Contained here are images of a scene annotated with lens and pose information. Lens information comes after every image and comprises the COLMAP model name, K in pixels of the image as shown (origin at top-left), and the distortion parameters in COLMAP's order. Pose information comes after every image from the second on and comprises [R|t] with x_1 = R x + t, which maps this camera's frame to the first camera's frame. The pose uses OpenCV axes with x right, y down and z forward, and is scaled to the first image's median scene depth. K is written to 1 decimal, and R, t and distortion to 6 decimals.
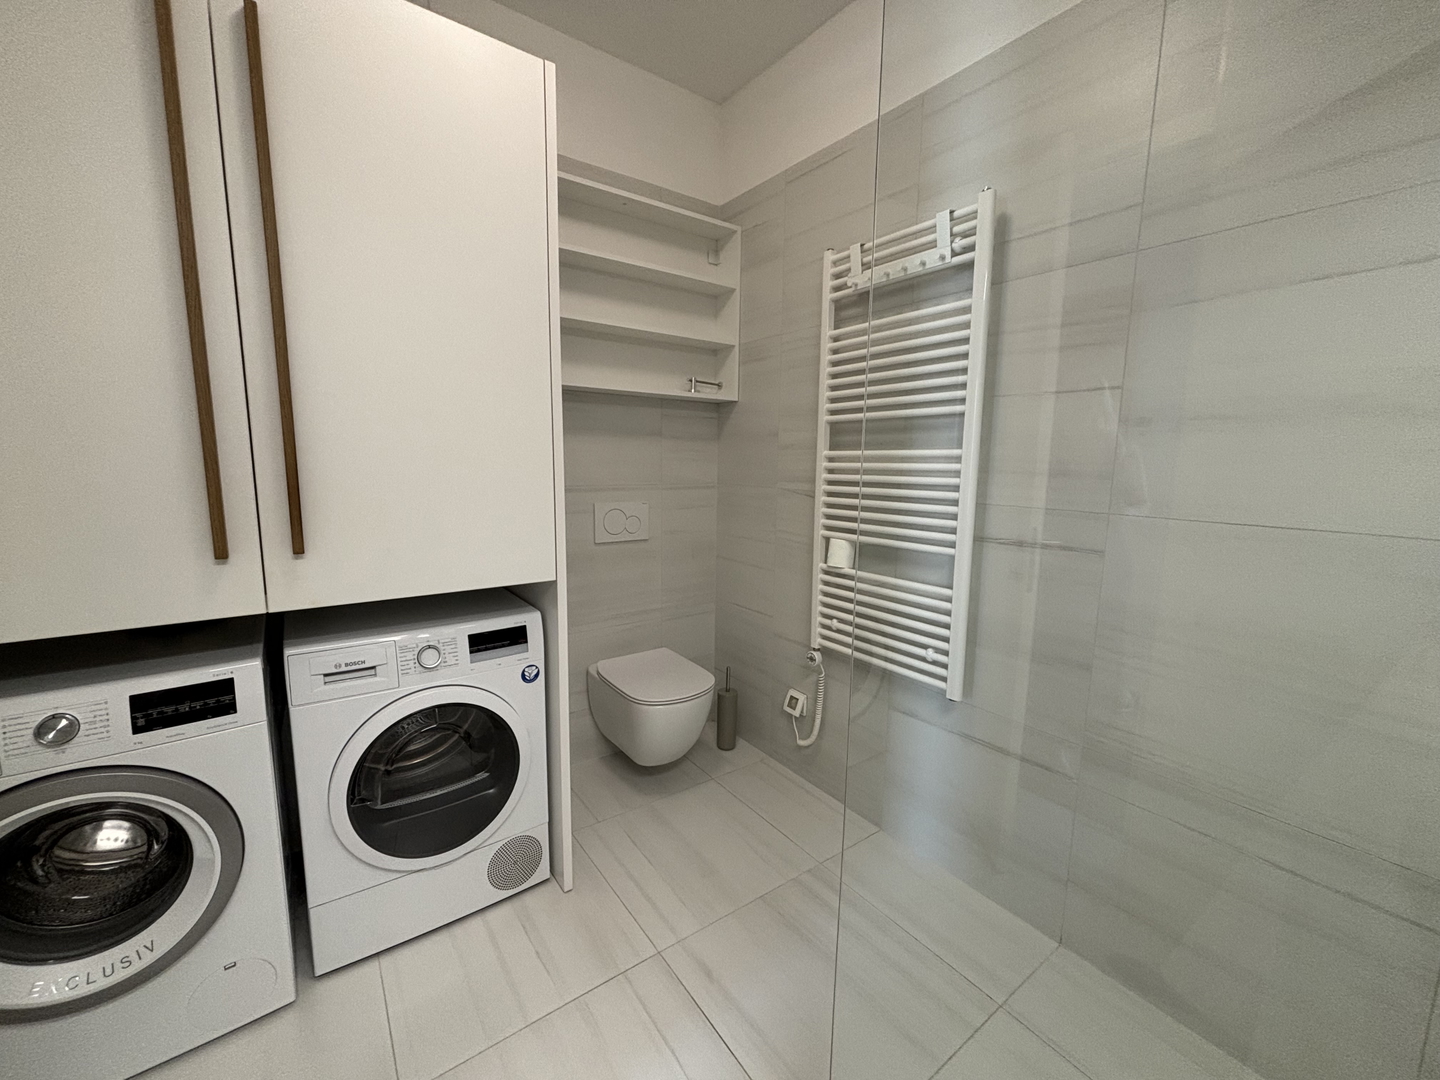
lens RADIAL K [[578.4, 0, 721.3], [0, 578.4, 541.6], [0, 0, 1]] dist [0.000367, -0.000632]
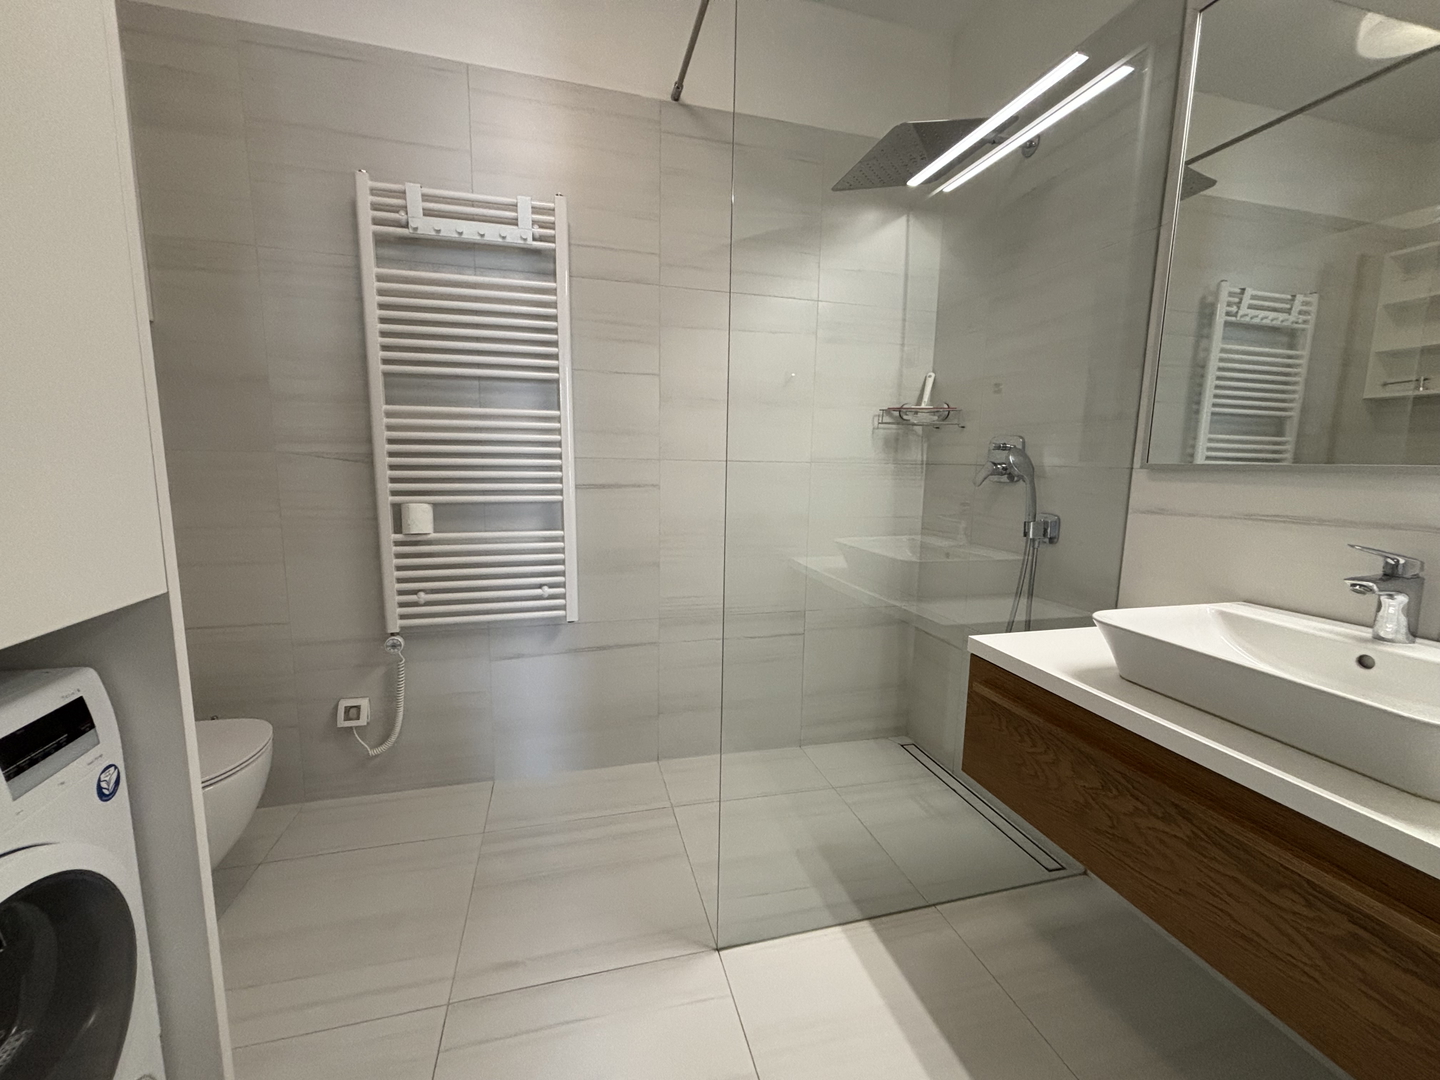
lens RADIAL K [[578.4, 0, 720.6], [0, 578.4, 539.0], [0, 0, 1]] dist [0.000367, -0.000632]
pose [[0.356310, -0.136274, 0.924377, -0.495803], [0.124782, 0.987385, 0.097465, 0.022482], [-0.925998, 0.080618, 0.368820, 0.226580]]
